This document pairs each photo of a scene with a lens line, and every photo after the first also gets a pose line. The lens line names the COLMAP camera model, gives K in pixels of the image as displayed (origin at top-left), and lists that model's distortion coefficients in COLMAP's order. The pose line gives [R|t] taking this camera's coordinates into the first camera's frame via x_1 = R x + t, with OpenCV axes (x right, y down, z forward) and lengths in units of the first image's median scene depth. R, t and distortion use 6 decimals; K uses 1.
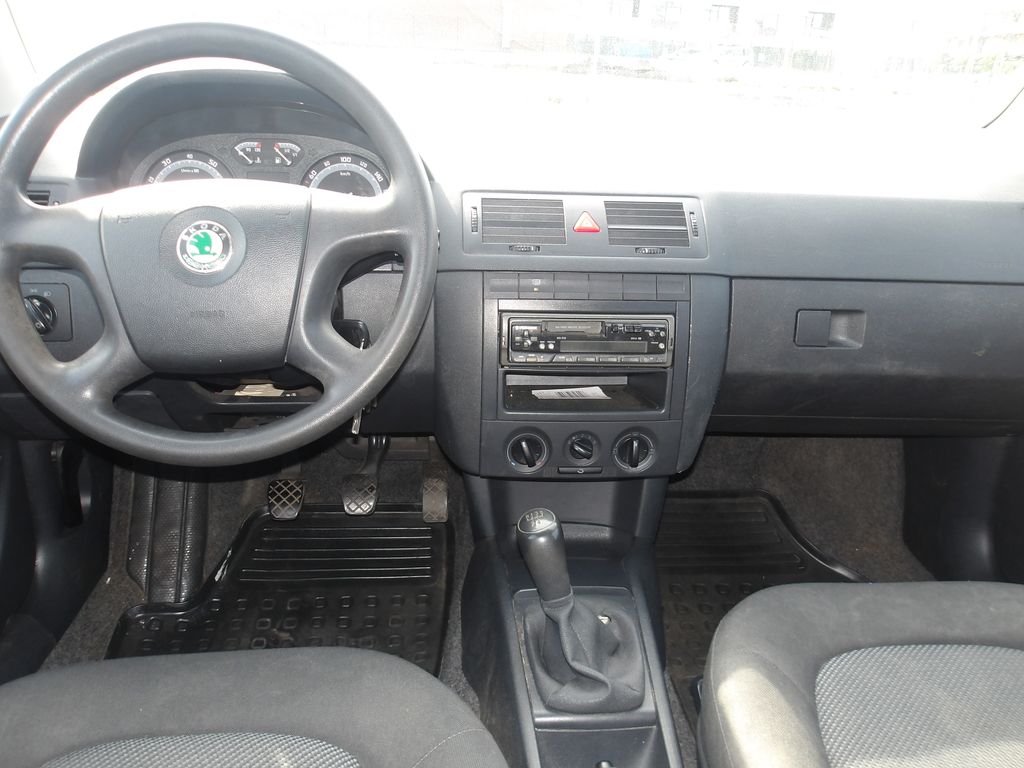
lens RADIAL K [[808.4, 0, 509.4], [0, 808.4, 386.6], [0, 0, 1]] dist [-0.004883, -0.001049]
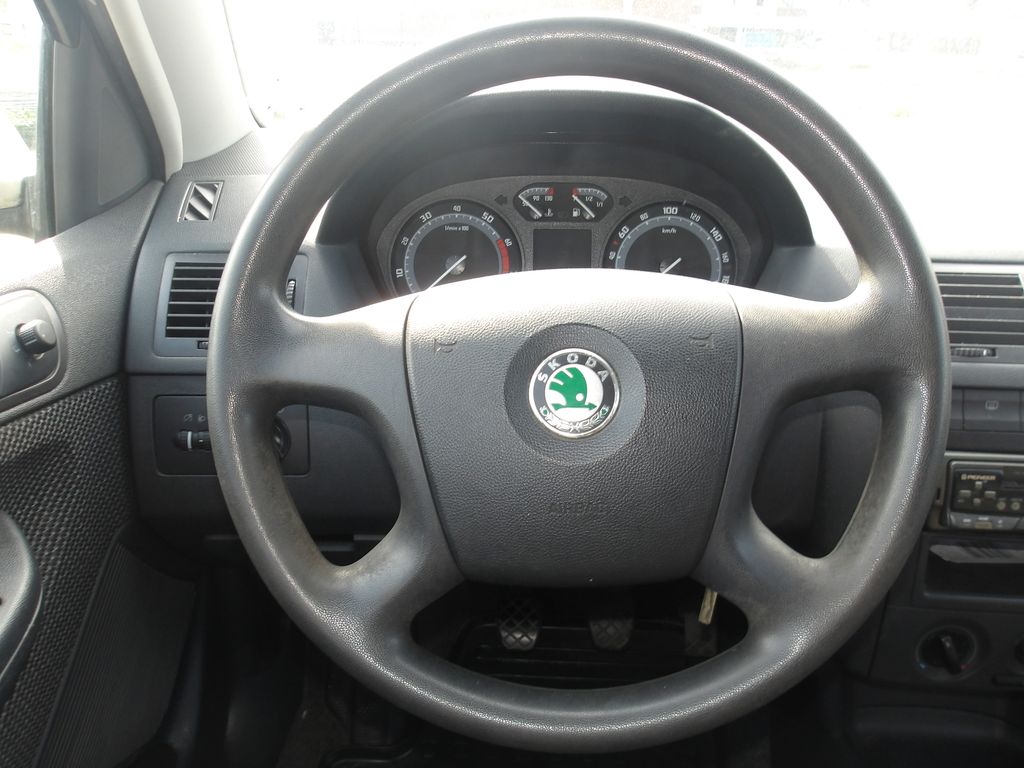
lens RADIAL K [[808.4, 0, 512.1], [0, 808.4, 379.0], [0, 0, 1]] dist [-0.004883, -0.001049]
pose [[0.992835, 0.021037, -0.117626, -0.273500], [-0.021162, 0.999776, 0.000191, -0.141682], [0.117604, 0.002299, 0.993058, 0.307810]]
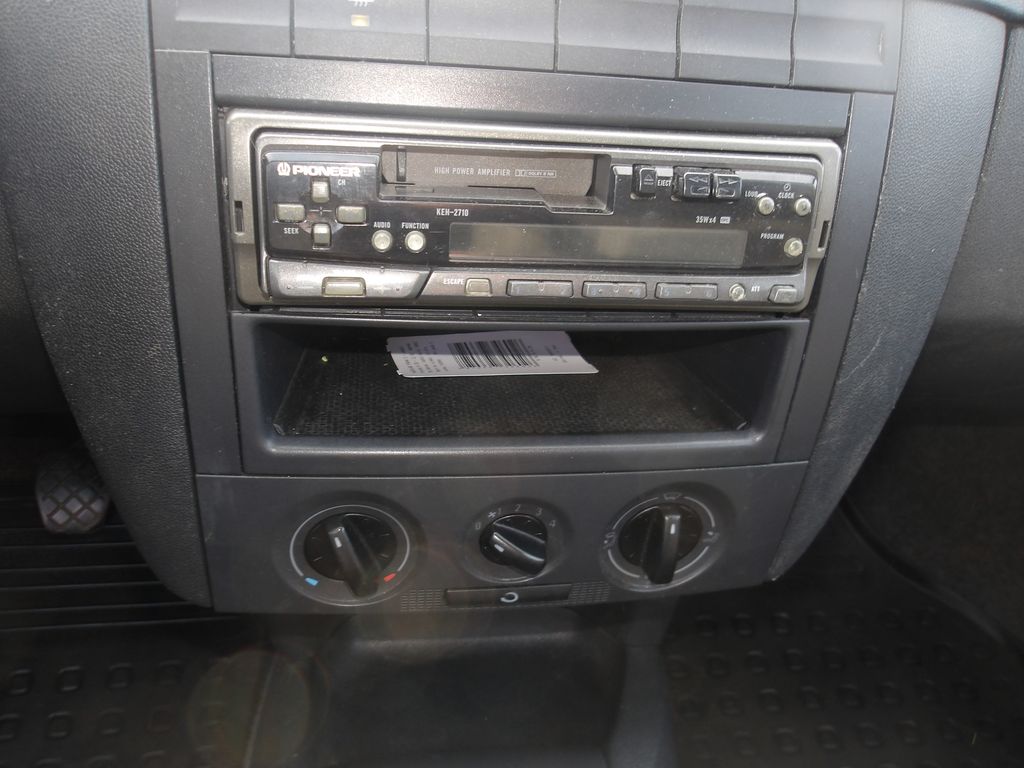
lens RADIAL K [[808.4, 0, 512.9], [0, 808.4, 378.3], [0, 0, 1]] dist [-0.004883, -0.001049]
pose [[0.995838, 0.008789, 0.090717, 0.059724], [-0.025835, 0.981736, 0.188488, -0.056166], [-0.087404, -0.190047, 0.977877, 0.710578]]
